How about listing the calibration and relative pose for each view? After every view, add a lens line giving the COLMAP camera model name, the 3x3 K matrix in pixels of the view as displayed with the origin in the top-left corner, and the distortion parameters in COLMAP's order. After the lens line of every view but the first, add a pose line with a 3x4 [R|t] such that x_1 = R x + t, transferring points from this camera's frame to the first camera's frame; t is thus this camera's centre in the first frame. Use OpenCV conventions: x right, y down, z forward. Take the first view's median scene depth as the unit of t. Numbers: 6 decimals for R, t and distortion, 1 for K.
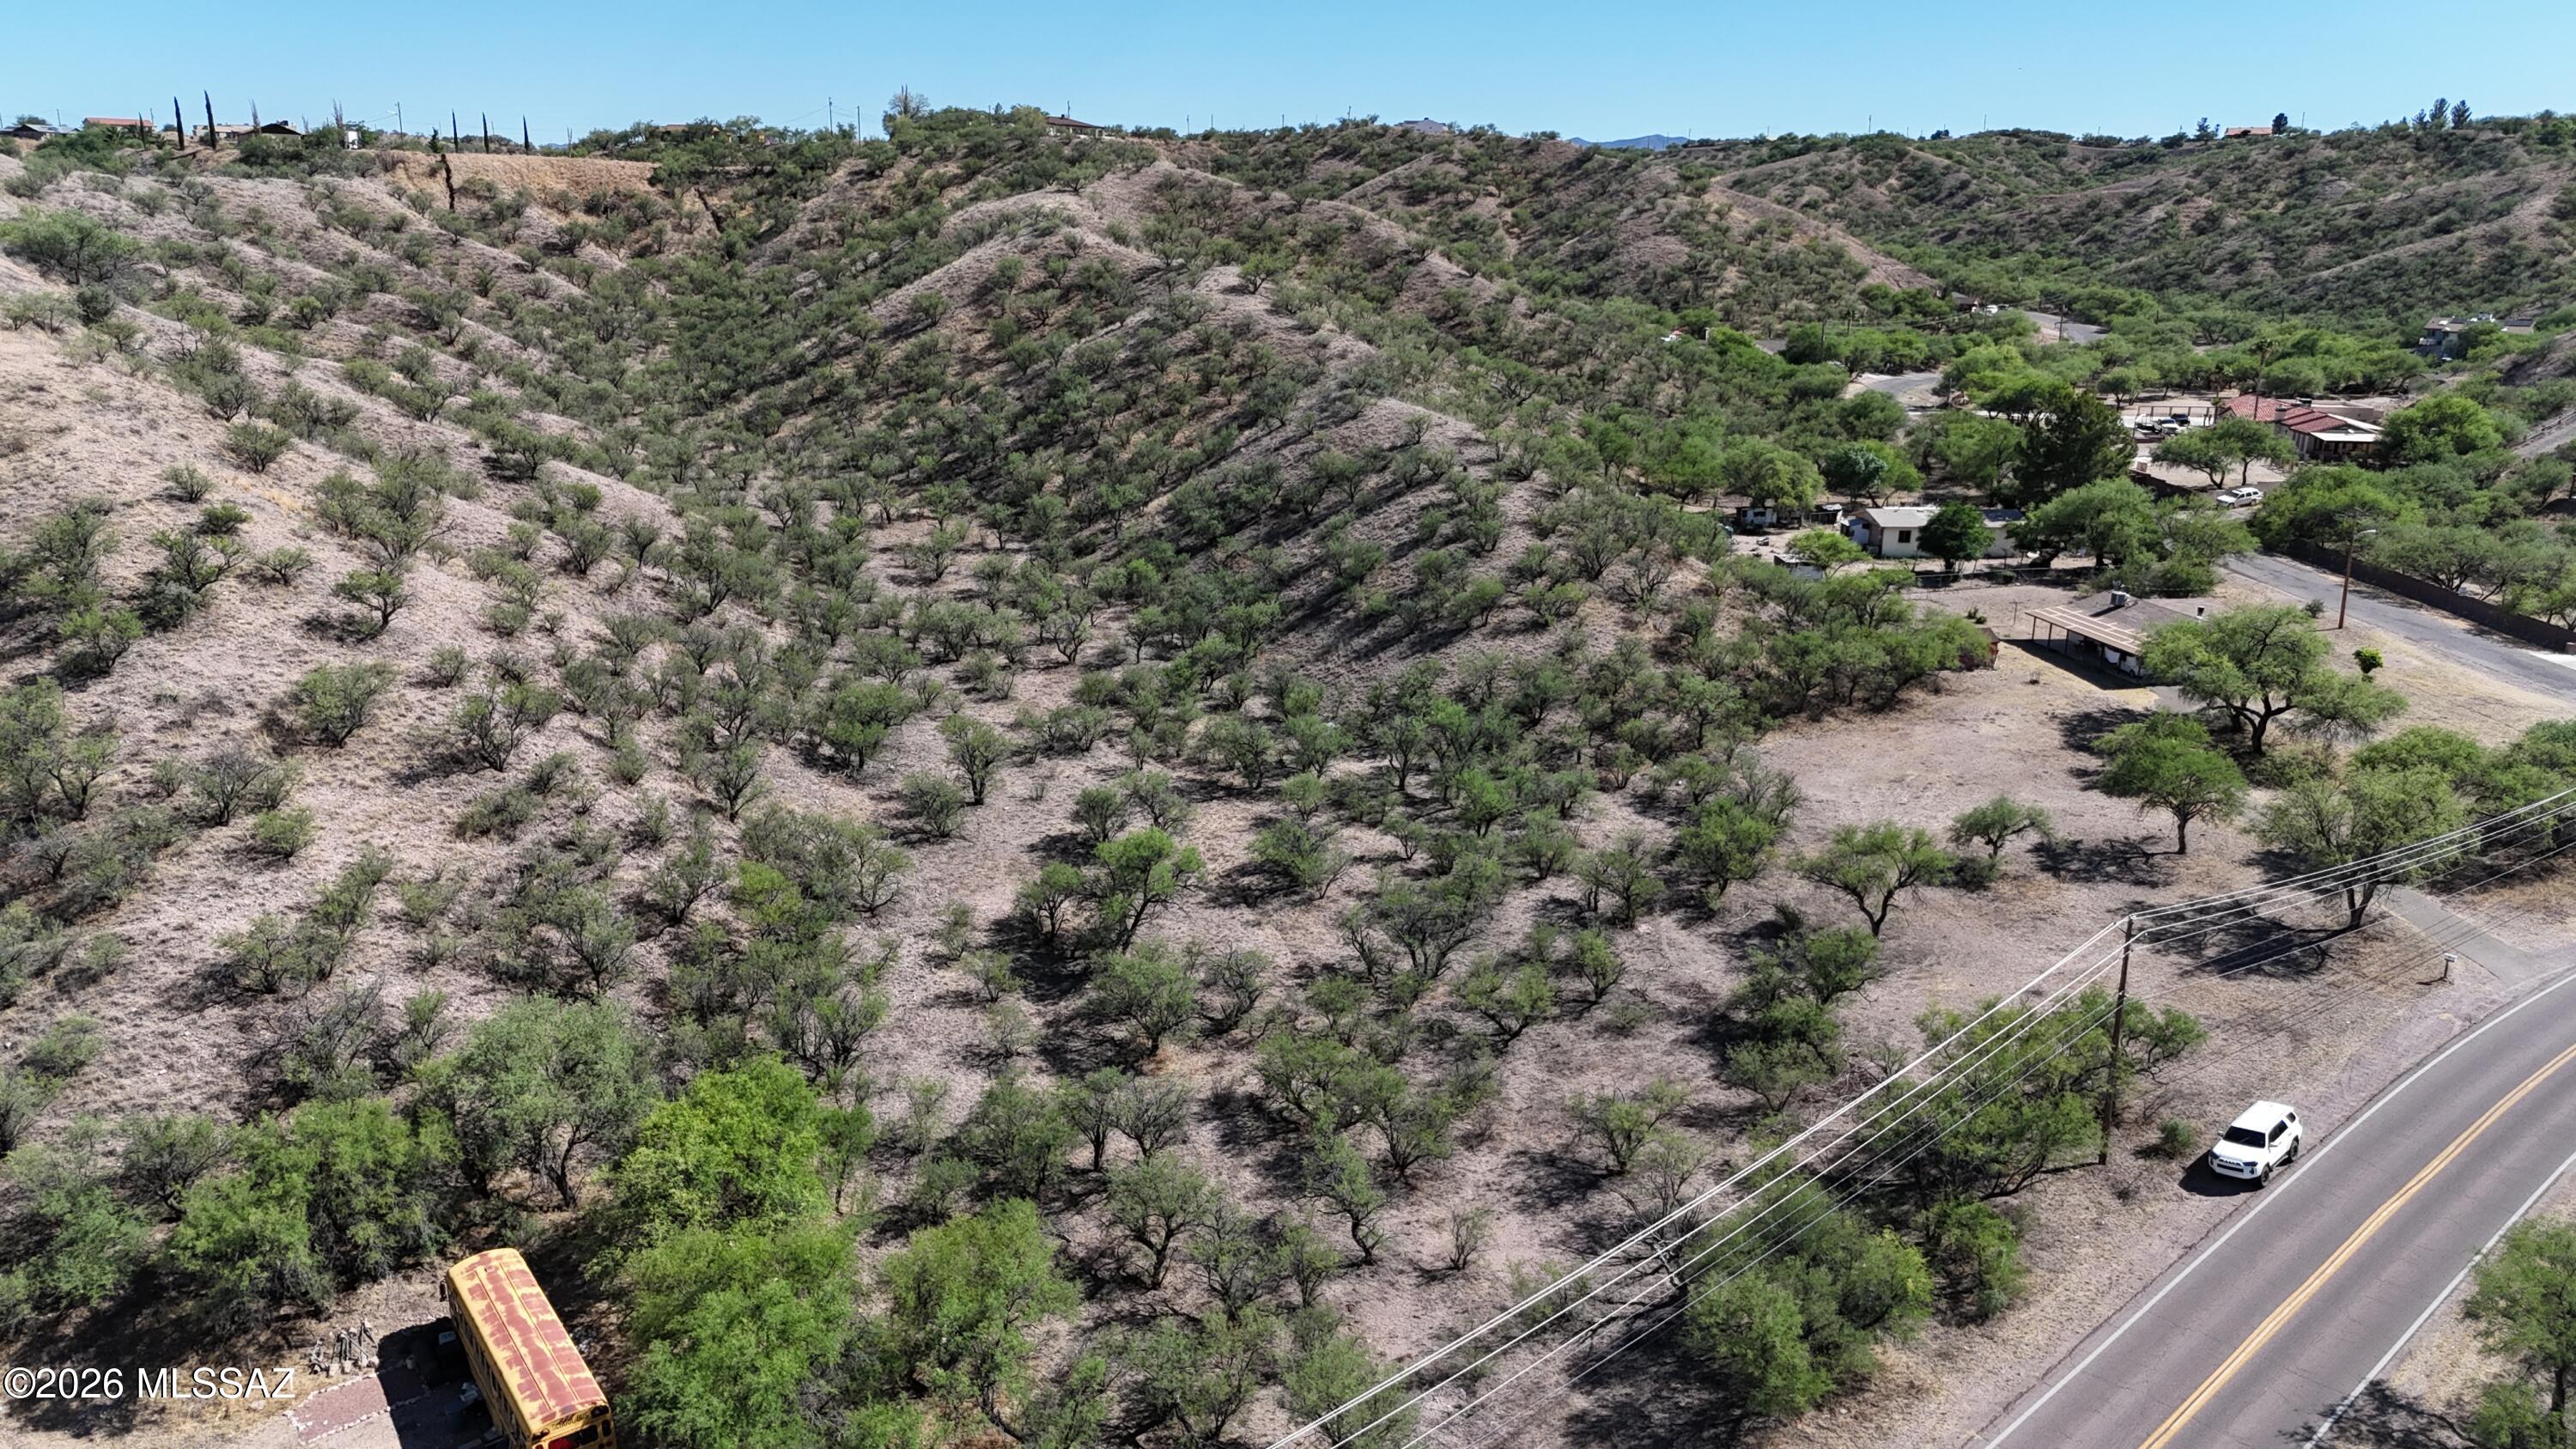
lens RADIAL K [[1867.9, 0, 1272.4], [0, 1867.9, 736.0], [0, 0, 1]] dist [0.054106, -0.054961]
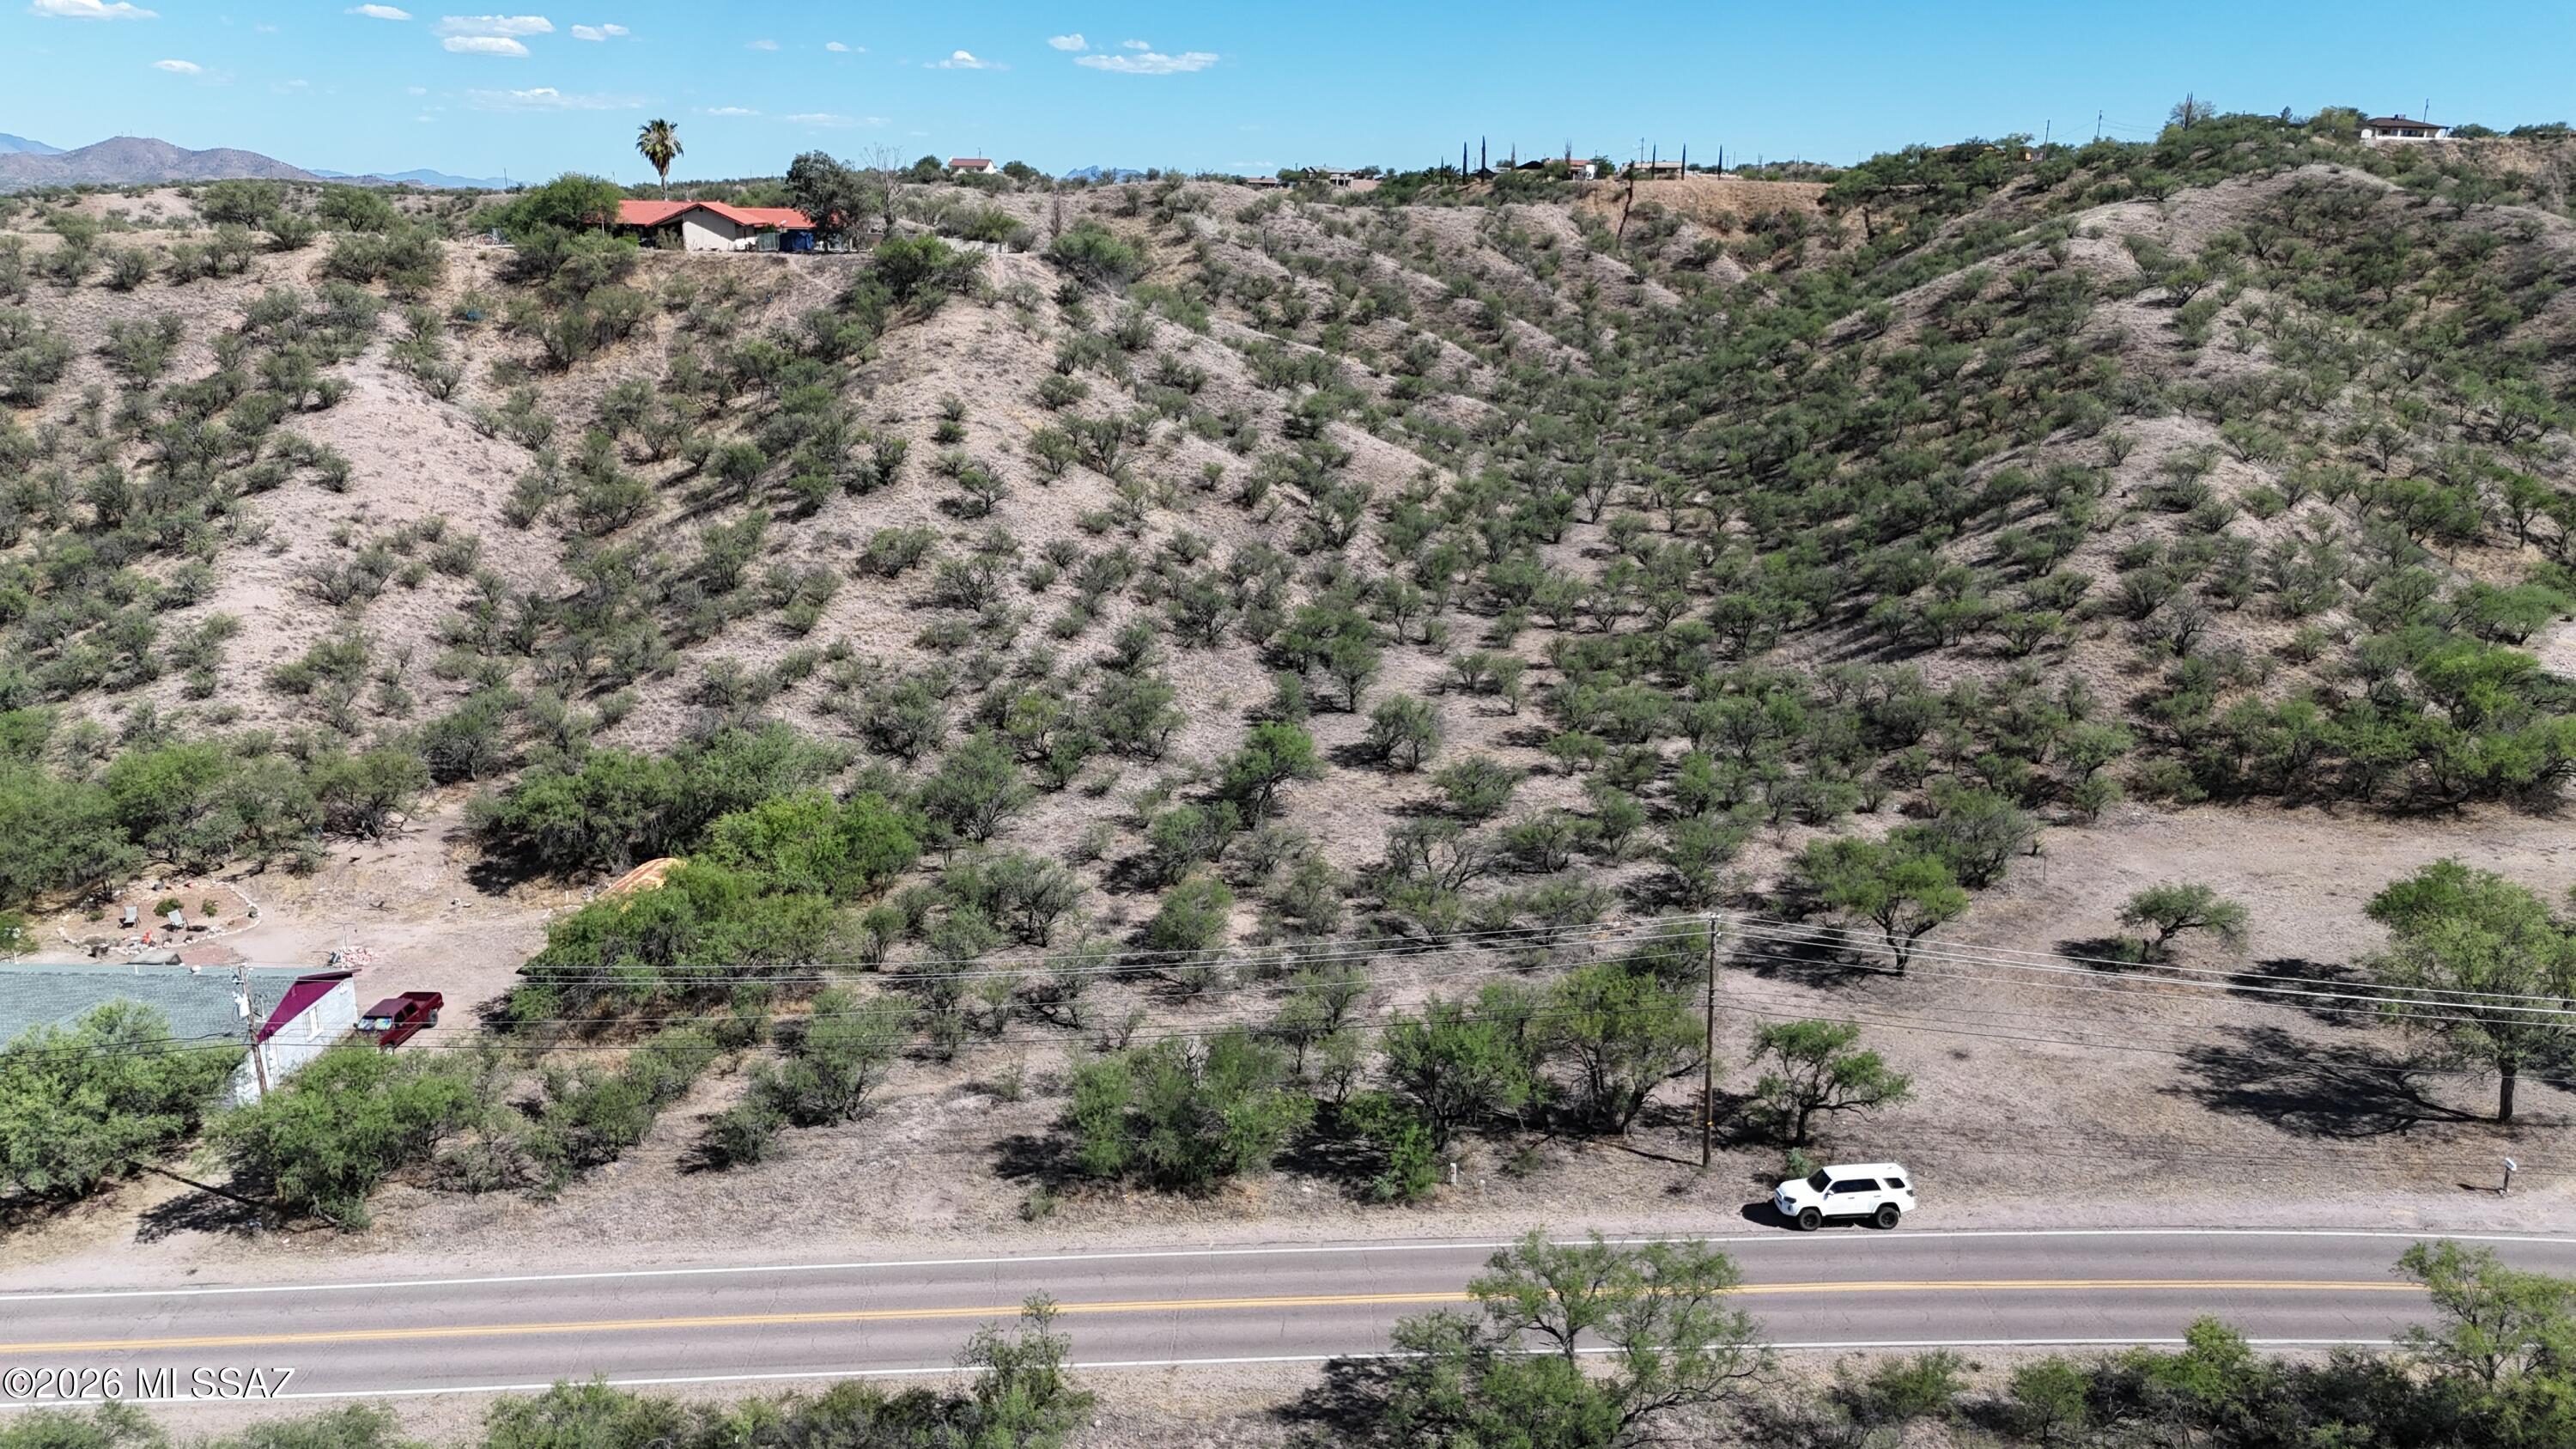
lens RADIAL K [[1865.4, 0, 1288.0], [0, 1865.4, 724.5], [0, 0, 1]] dist [0.073326, -0.068019]
pose [[0.755142, 0.166789, -0.633988, 0.163296], [-0.176703, 0.983085, 0.048158, -0.001848], [0.631297, 0.075662, 0.771842, 0.010560]]
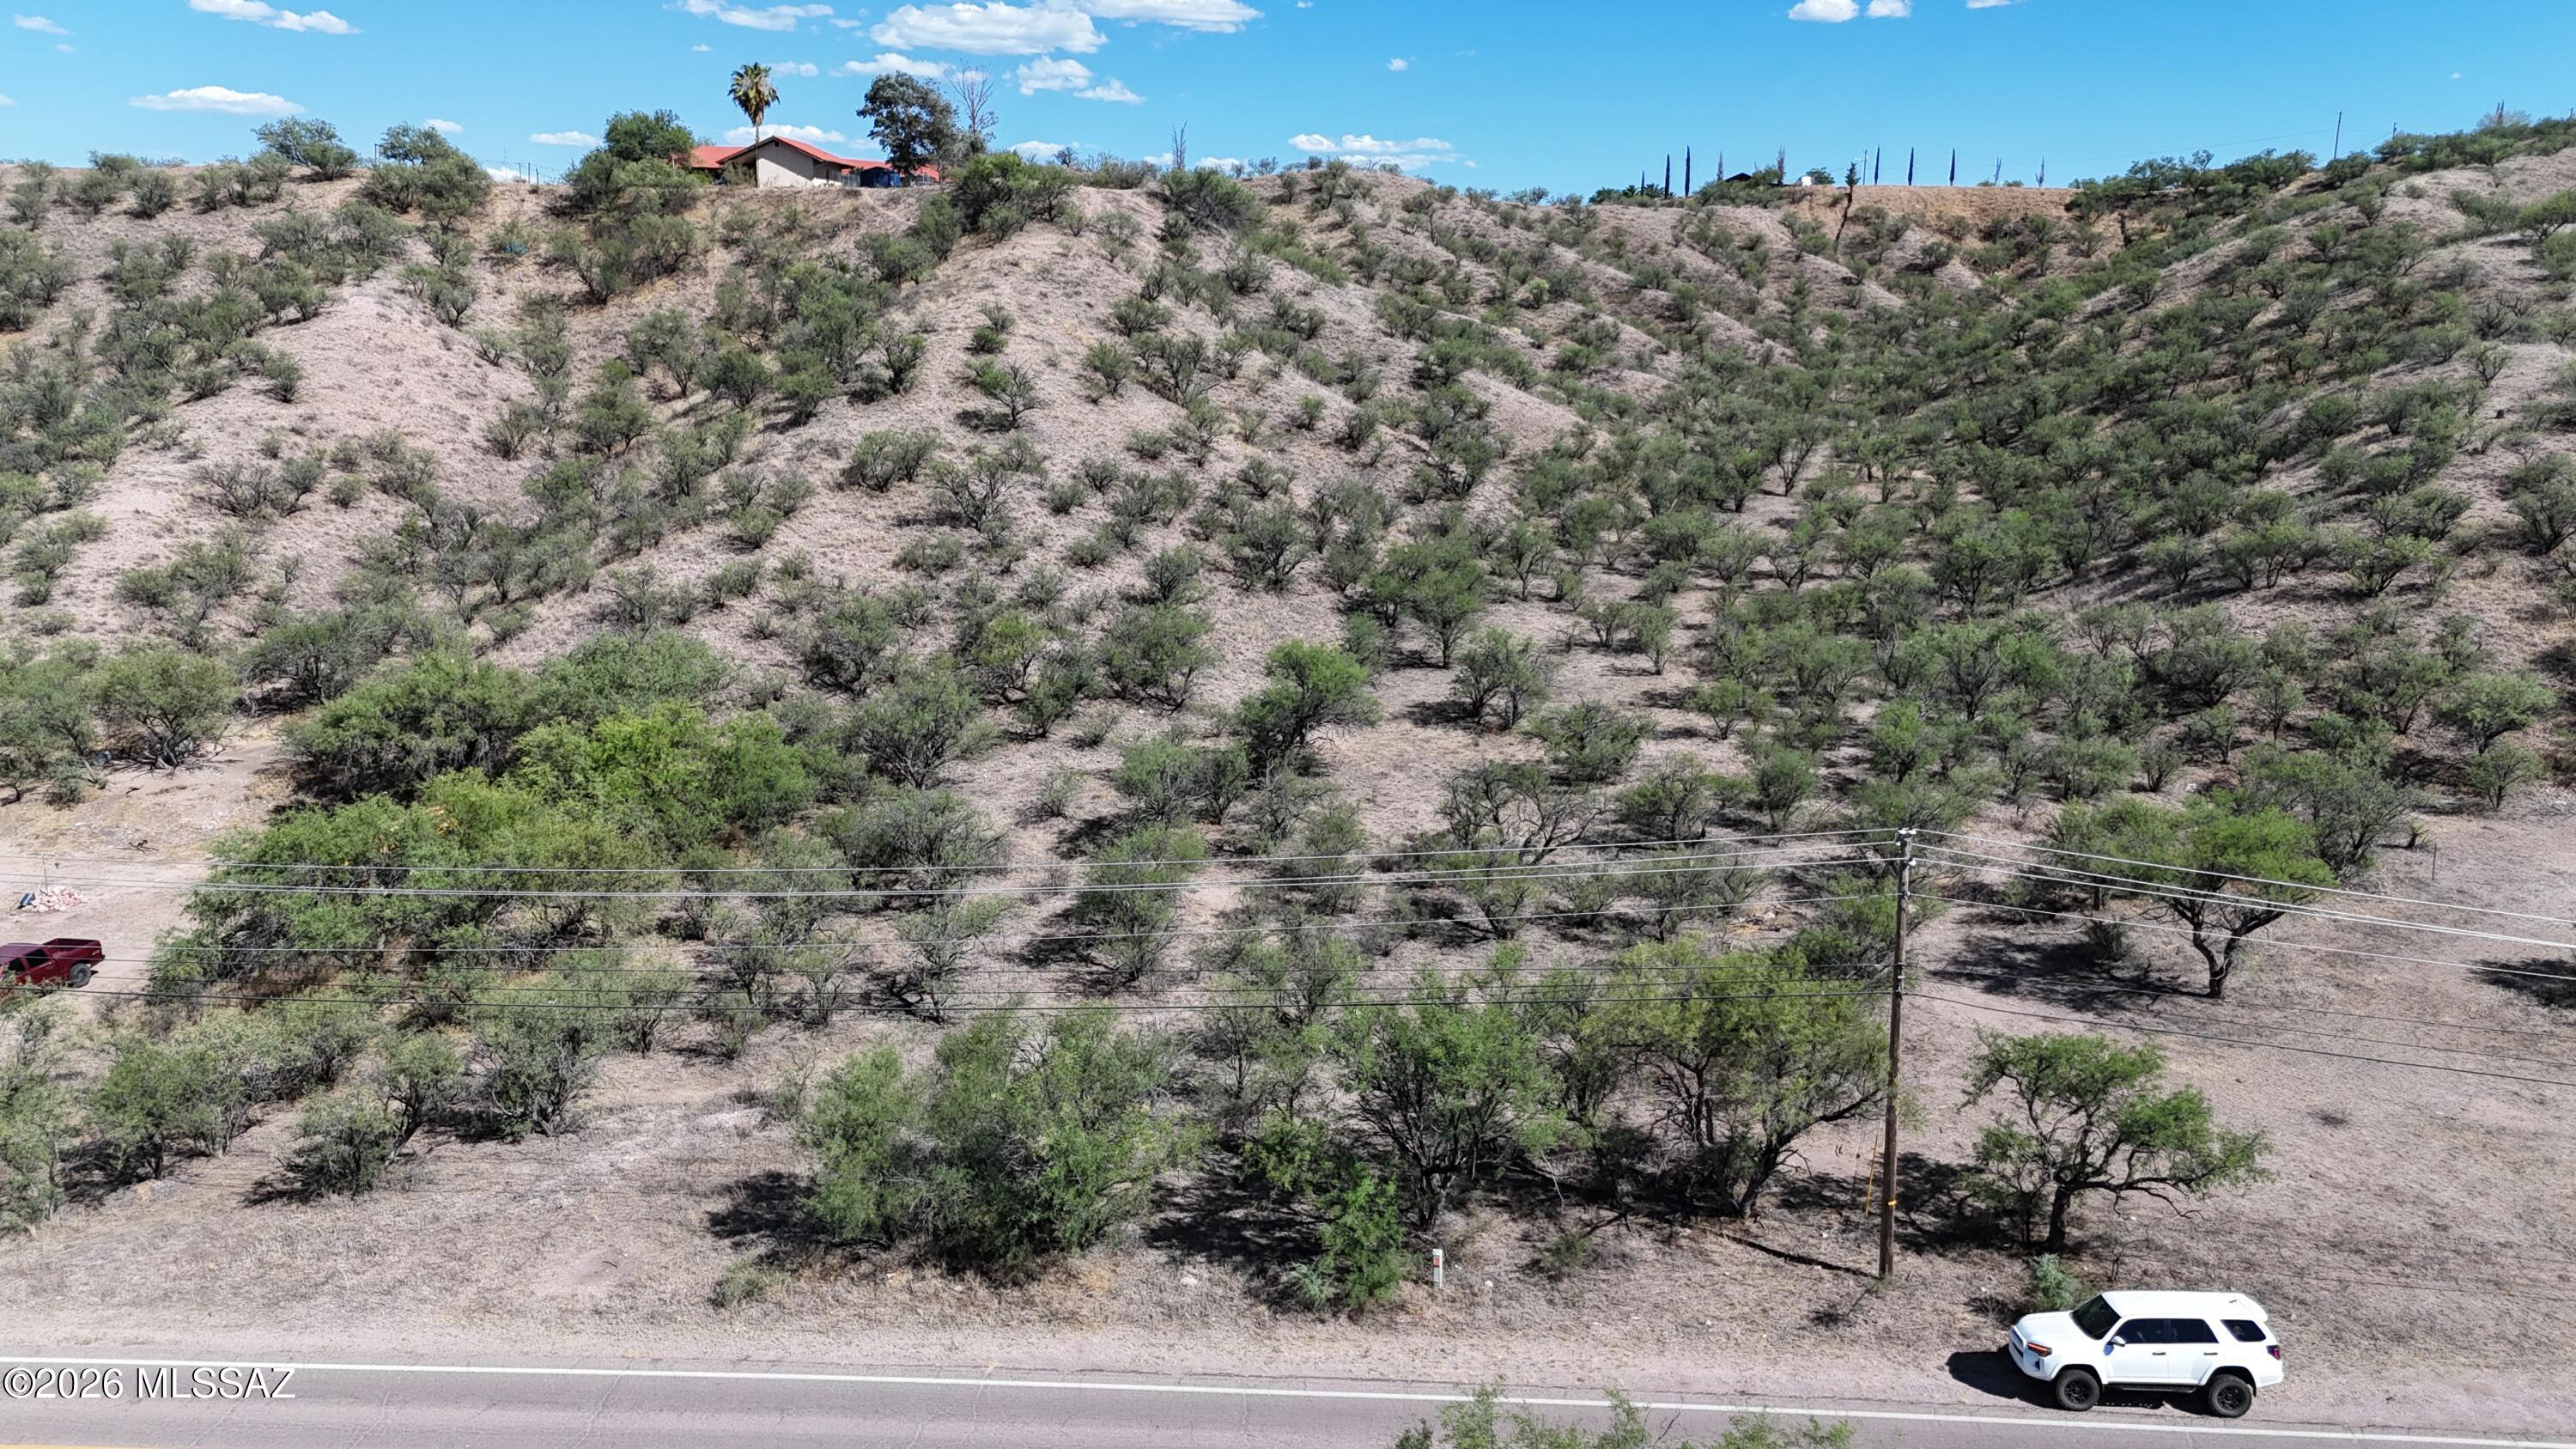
lens RADIAL K [[1896.1, 0, 1286.4], [0, 1896.1, 716.3], [0, 0, 1]] dist [0.054875, -0.034007]
pose [[0.678178, 0.154601, -0.718452, 0.134591], [-0.200392, 0.979477, 0.021611, 0.015547], [0.707048, 0.129316, 0.695241, 0.078424]]
